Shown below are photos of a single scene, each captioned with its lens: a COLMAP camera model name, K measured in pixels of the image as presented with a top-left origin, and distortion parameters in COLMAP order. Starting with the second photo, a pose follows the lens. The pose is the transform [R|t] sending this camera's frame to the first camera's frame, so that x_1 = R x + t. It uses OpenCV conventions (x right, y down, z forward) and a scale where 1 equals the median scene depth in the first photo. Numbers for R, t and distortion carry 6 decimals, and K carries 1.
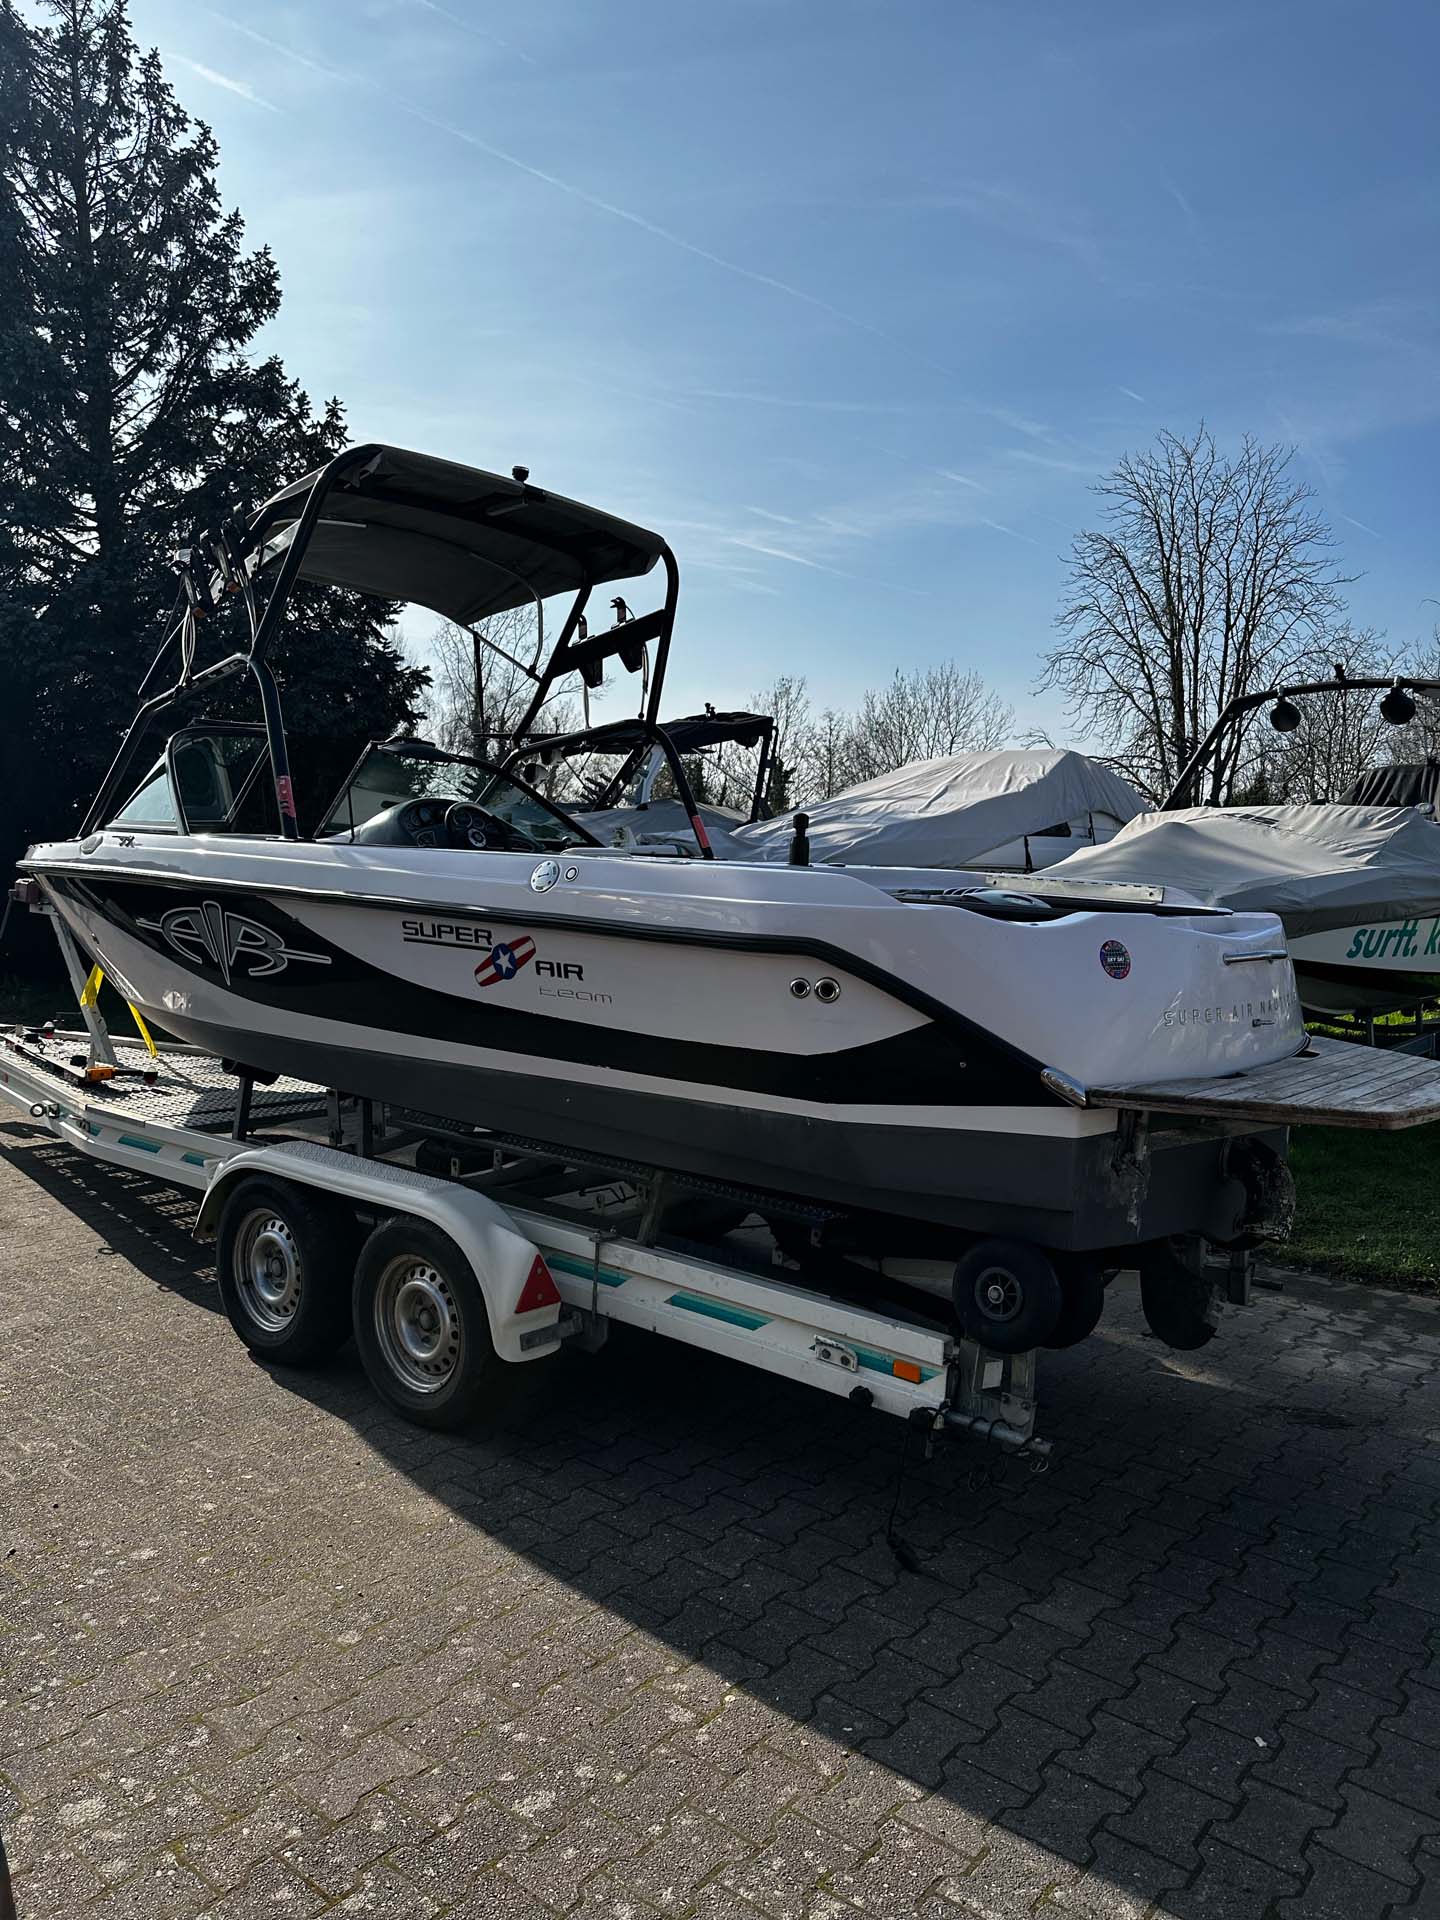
lens RADIAL K [[1363.8, 0, 722.6], [0, 1363.8, 956.2], [0, 0, 1]] dist [0.052170, -0.051110]
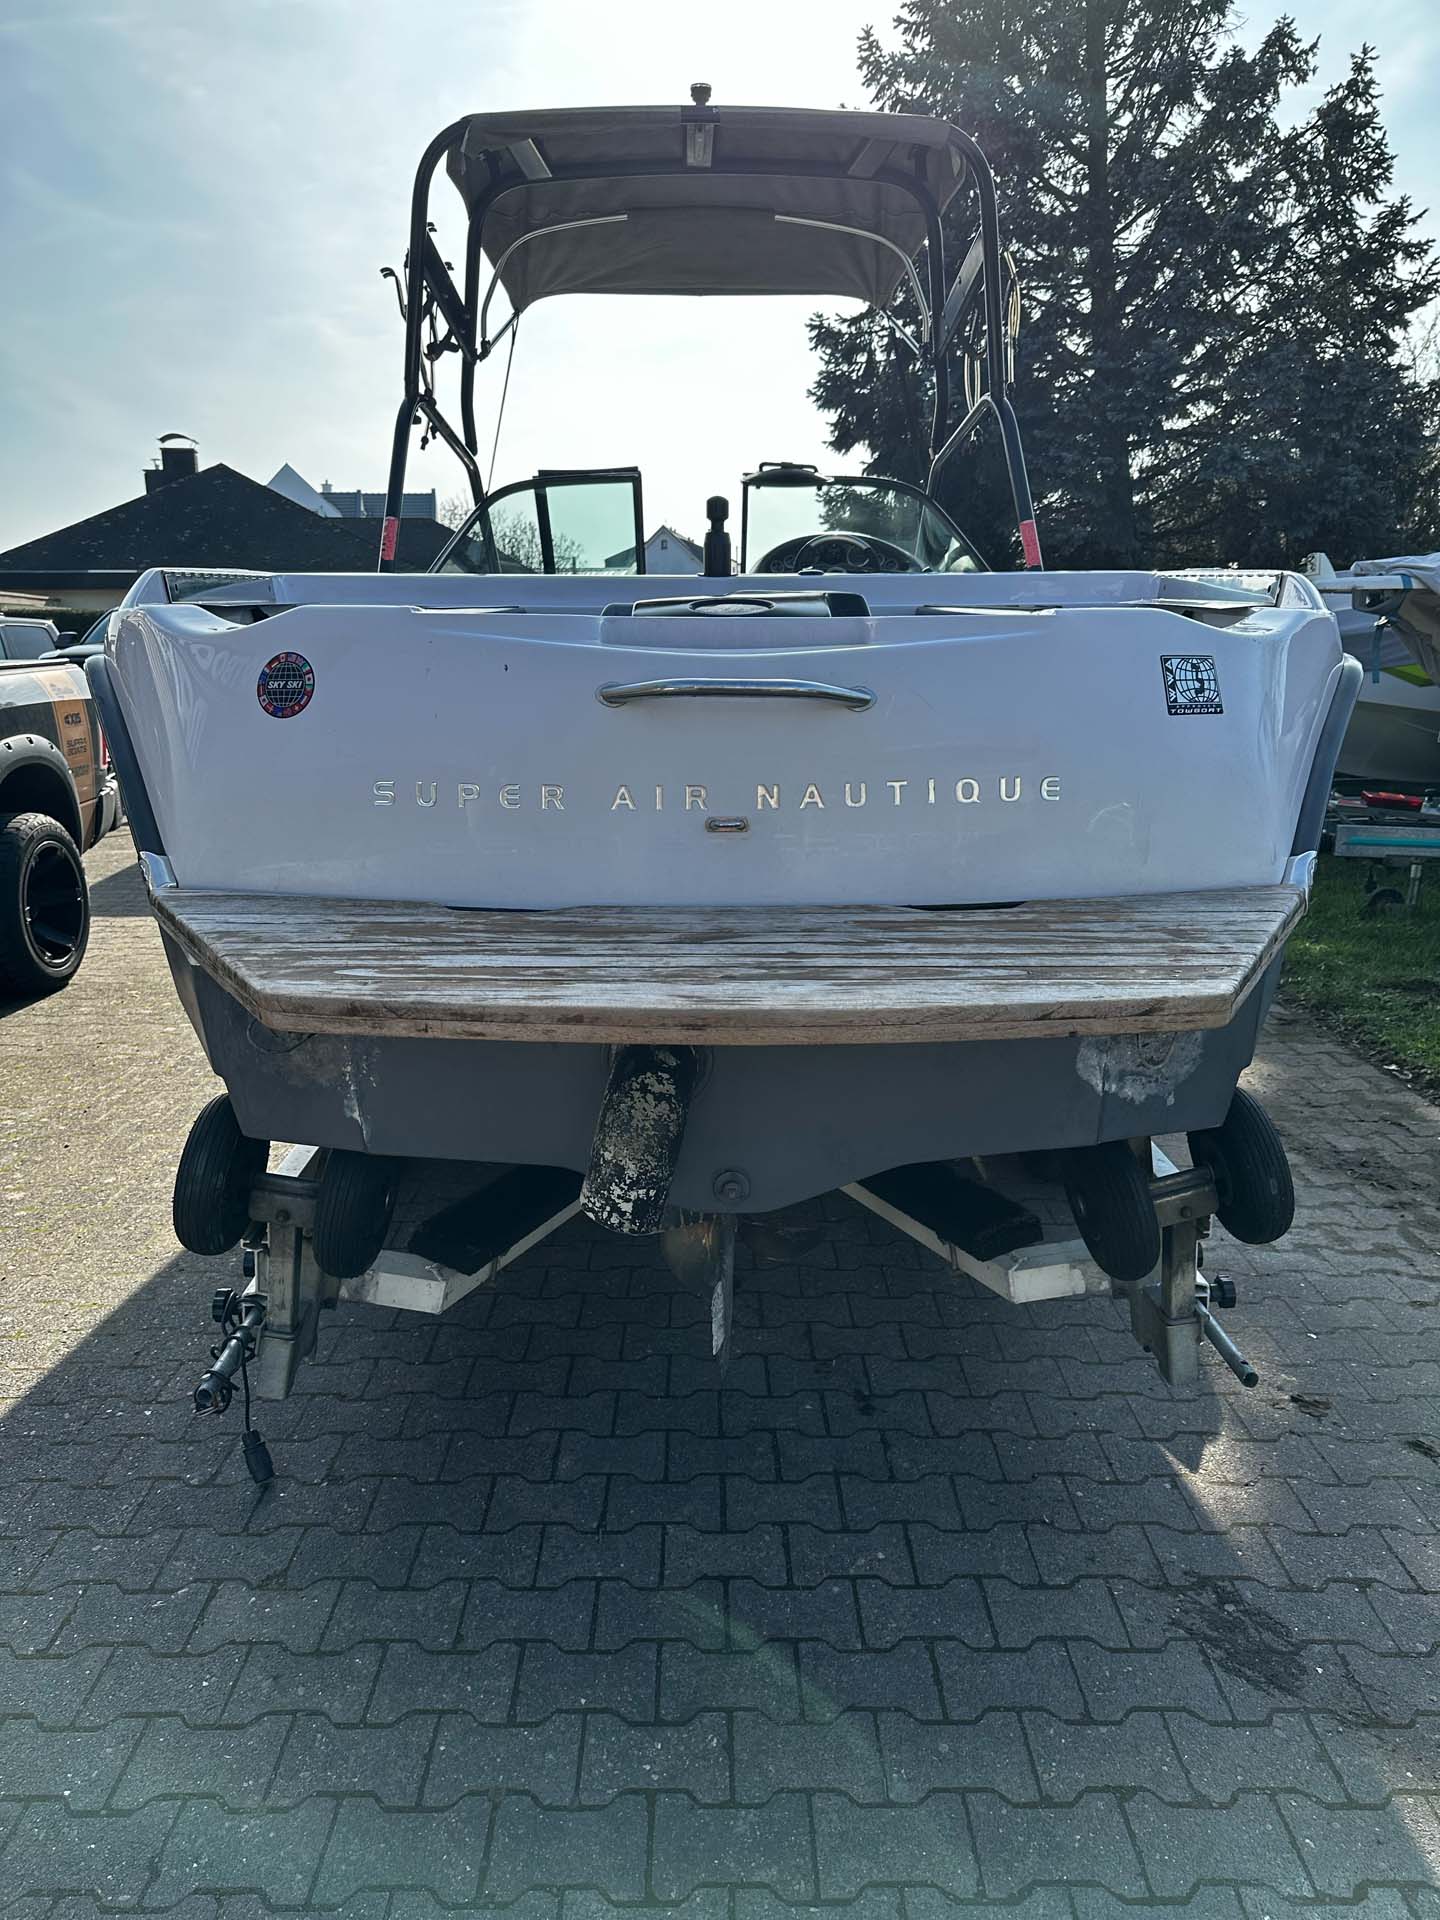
lens RADIAL K [[1363.8, 0, 722.6], [0, 1363.8, 956.2], [0, 0, 1]] dist [0.052170, -0.051110]
pose [[0.646529, 0.146300, -0.748730, 0.624411], [-0.031152, 0.985684, 0.165700, 0.009874], [0.762253, -0.083805, 0.641831, 0.532062]]
